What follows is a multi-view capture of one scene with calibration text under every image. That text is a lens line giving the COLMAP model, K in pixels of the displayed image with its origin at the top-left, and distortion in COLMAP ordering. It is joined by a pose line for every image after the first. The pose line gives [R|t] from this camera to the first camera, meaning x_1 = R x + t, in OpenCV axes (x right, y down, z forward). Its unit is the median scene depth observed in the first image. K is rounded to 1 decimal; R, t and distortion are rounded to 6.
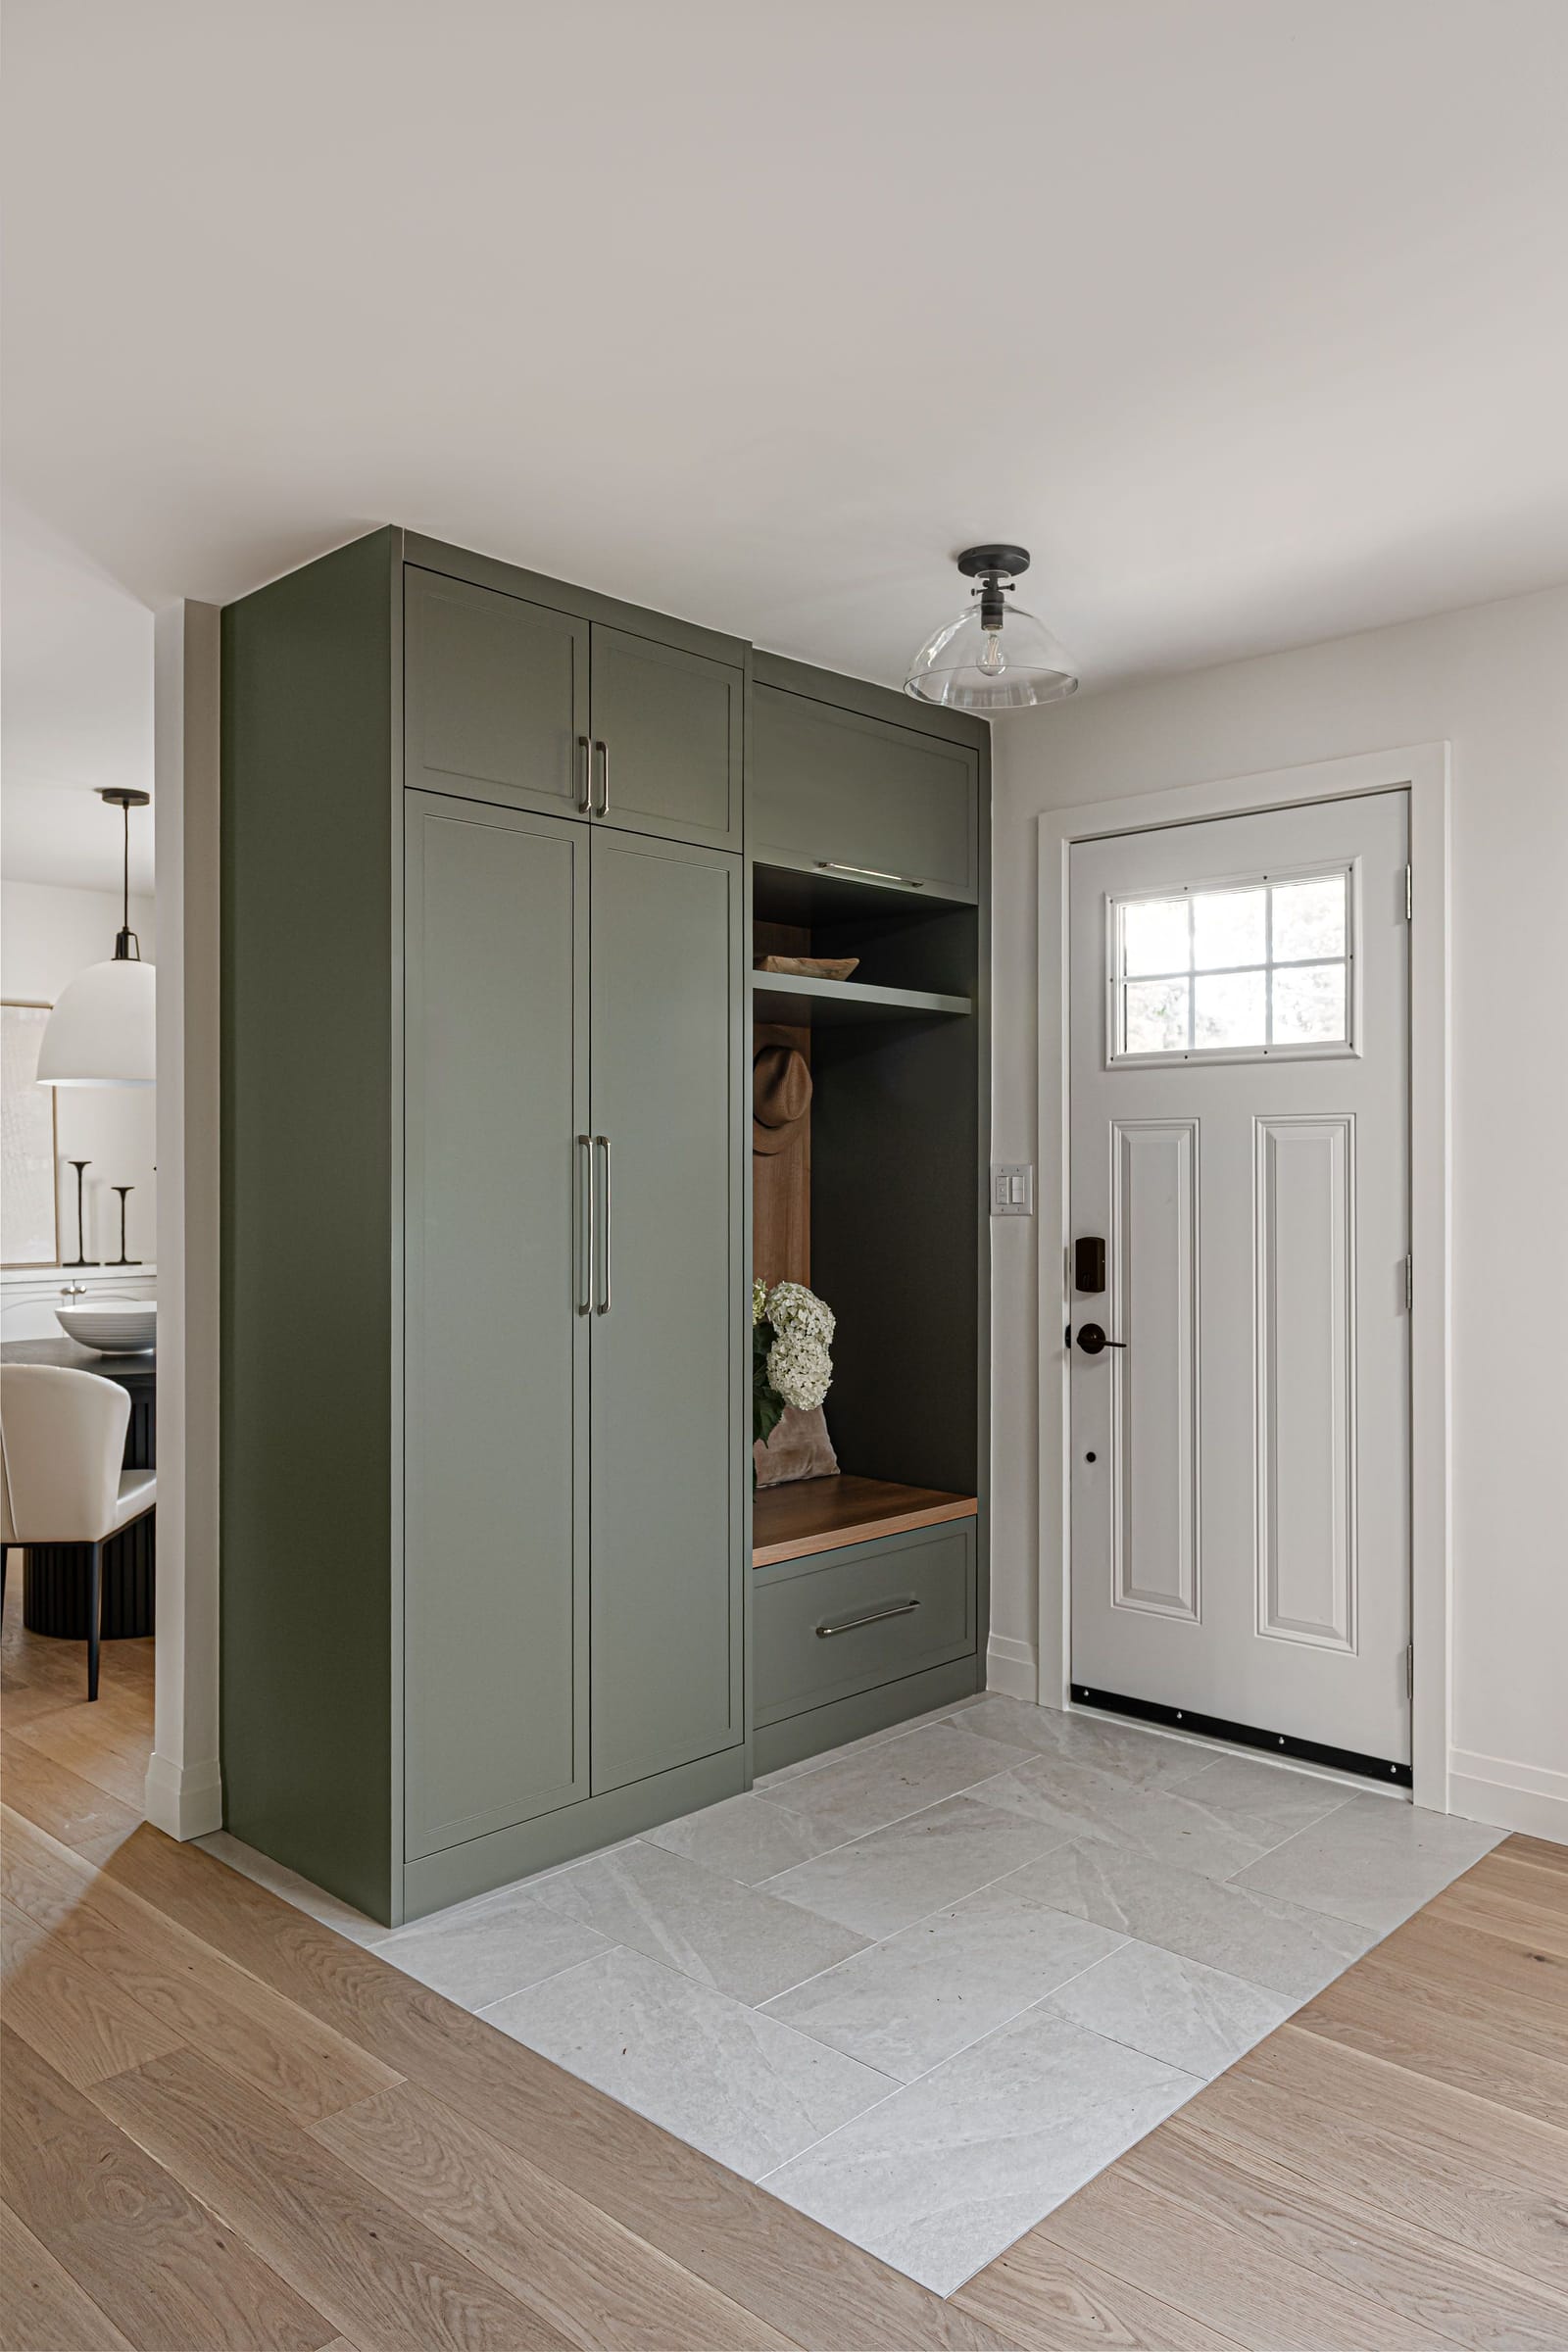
lens RADIAL K [[1619.8, 0, 784.0], [0, 1619.8, 1176.0], [0, 0, 1]] dist [0.001995, -0.003352]
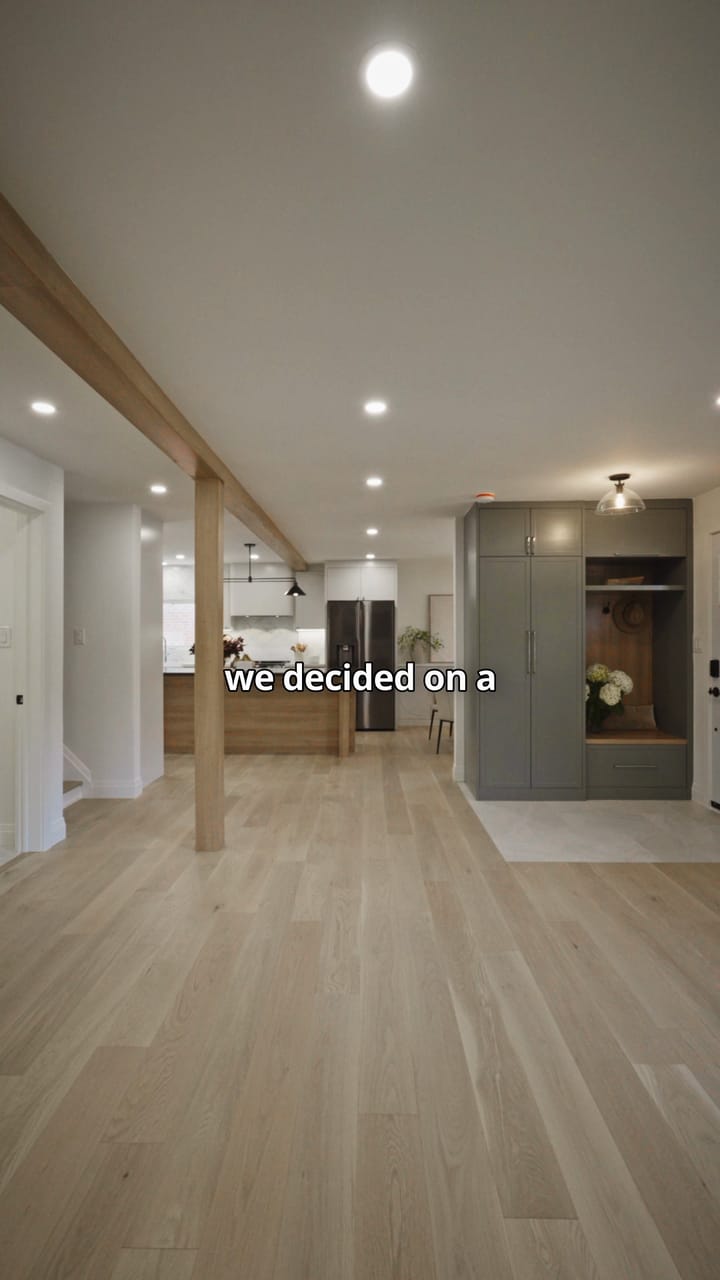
lens RADIAL K [[589.9, 0, 360.0], [0, 589.9, 640.0], [0, 0, 1]] dist [-0.000492, -0.000032]
pose [[0.671931, 0.003347, -0.740606, 0.491286], [-0.002232, 0.999994, 0.002494, -0.001785], [0.740610, -0.000023, 0.671935, -0.243866]]
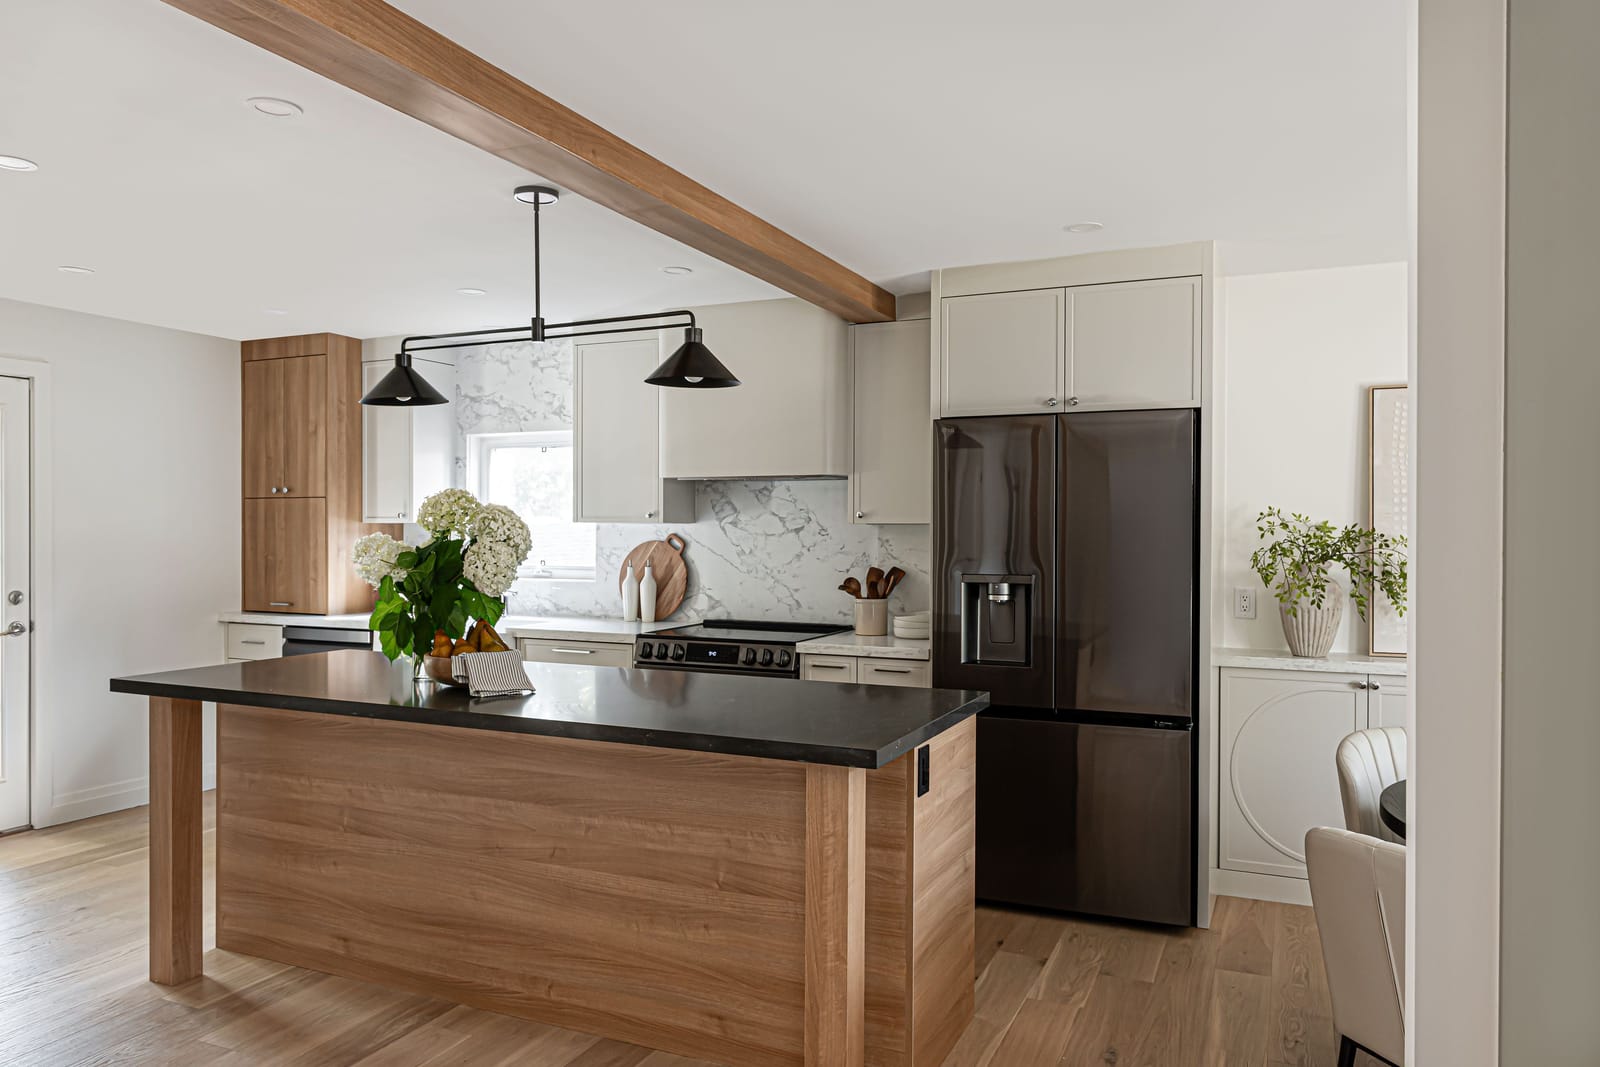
lens RADIAL K [[1101.9, 0, 794.0], [0, 1101.9, 539.6], [0, 0, 1]] dist [0.001995, -0.003352]
pose [[0.322611, 0.011604, -0.946461, -0.061219], [-0.005382, 0.999931, 0.010425, -0.023811], [0.946516, 0.001730, 0.322651, 0.461567]]
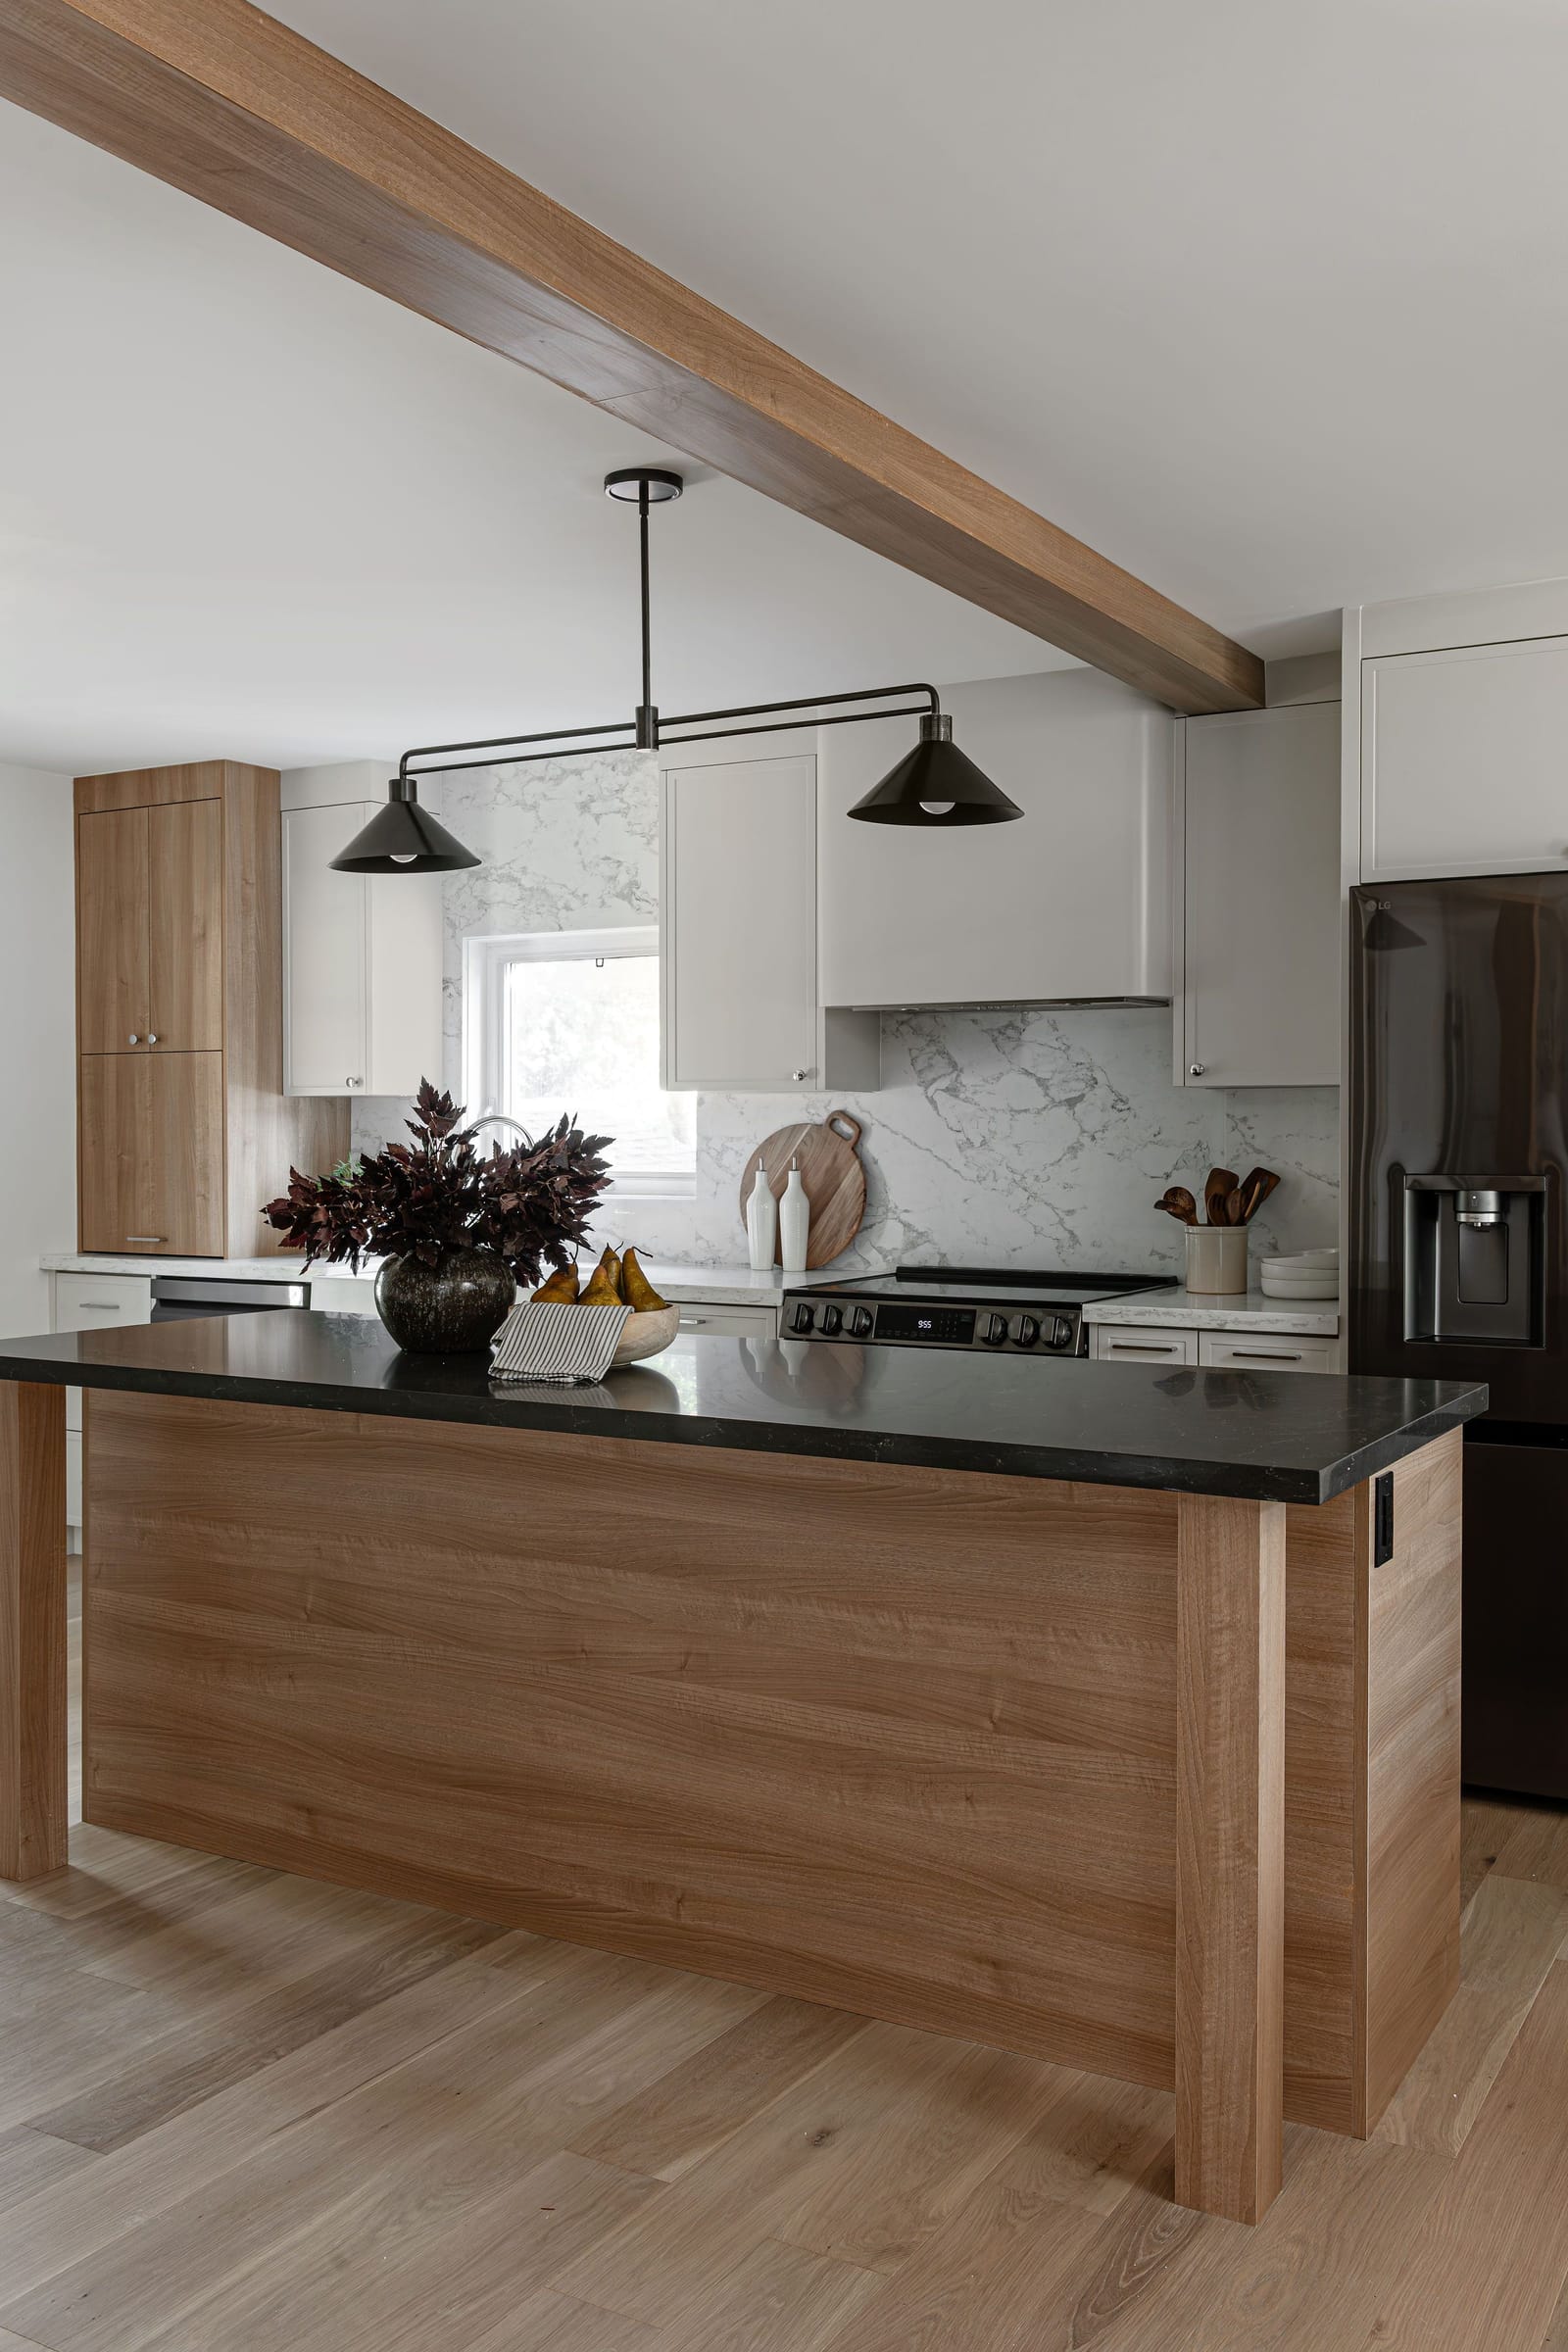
lens RADIAL K [[2030.6, 0, 766.7], [0, 2030.6, 1164.9], [0, 0, 1]] dist [0.009618, -0.002380]
pose [[0.220754, 0.018805, -0.975148, -0.063710], [-0.002005, 0.999821, 0.018827, -0.007909], [0.975327, -0.002201, 0.220752, 0.415414]]
